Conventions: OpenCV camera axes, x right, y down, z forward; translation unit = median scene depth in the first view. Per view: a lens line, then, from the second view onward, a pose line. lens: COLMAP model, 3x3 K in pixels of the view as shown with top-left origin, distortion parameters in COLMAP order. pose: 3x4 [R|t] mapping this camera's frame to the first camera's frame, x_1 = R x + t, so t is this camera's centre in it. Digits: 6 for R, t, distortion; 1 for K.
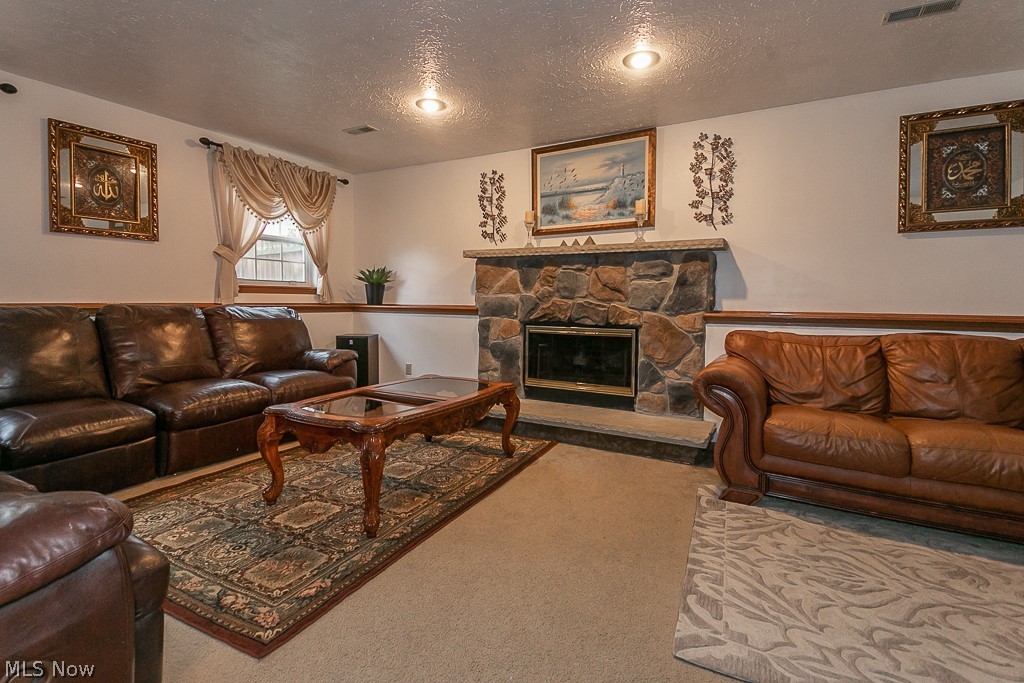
lens RADIAL K [[483.1, 0, 497.2], [0, 483.1, 318.8], [0, 0, 1]] dist [0.051555, -0.026886]
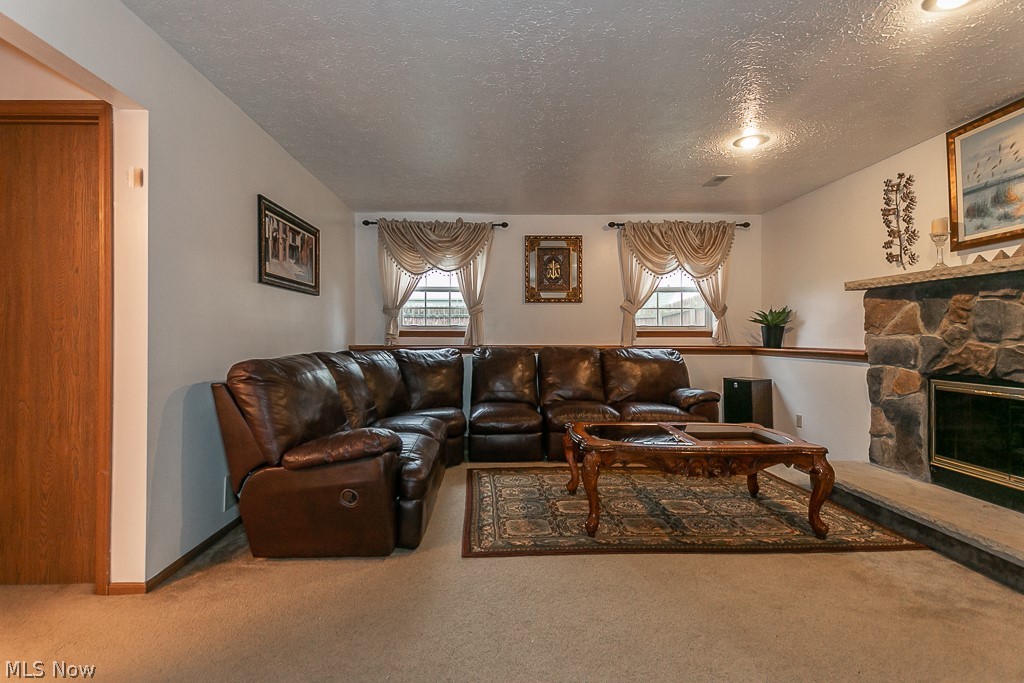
lens RADIAL K [[483.1, 0, 497.8], [0, 483.1, 332.7], [0, 0, 1]] dist [0.051555, -0.026886]
pose [[0.496431, -0.016095, -0.867927, 0.452524], [-0.029140, 0.998956, -0.035192, -0.012746], [0.867587, 0.042762, 0.495444, 0.099923]]
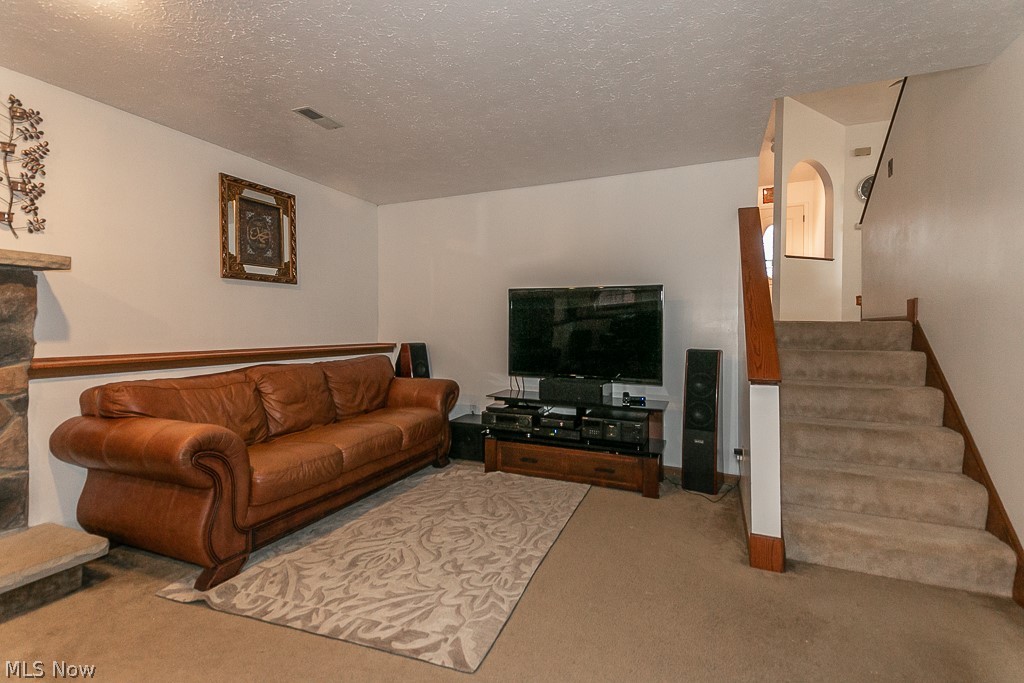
lens RADIAL K [[483.1, 0, 508.0], [0, 483.1, 332.8], [0, 0, 1]] dist [0.051555, -0.026886]
pose [[-0.121009, -0.020401, 0.992442, -0.316796], [0.039481, 0.998899, 0.025348, -0.045858], [-0.991866, 0.042250, -0.120070, 0.442459]]
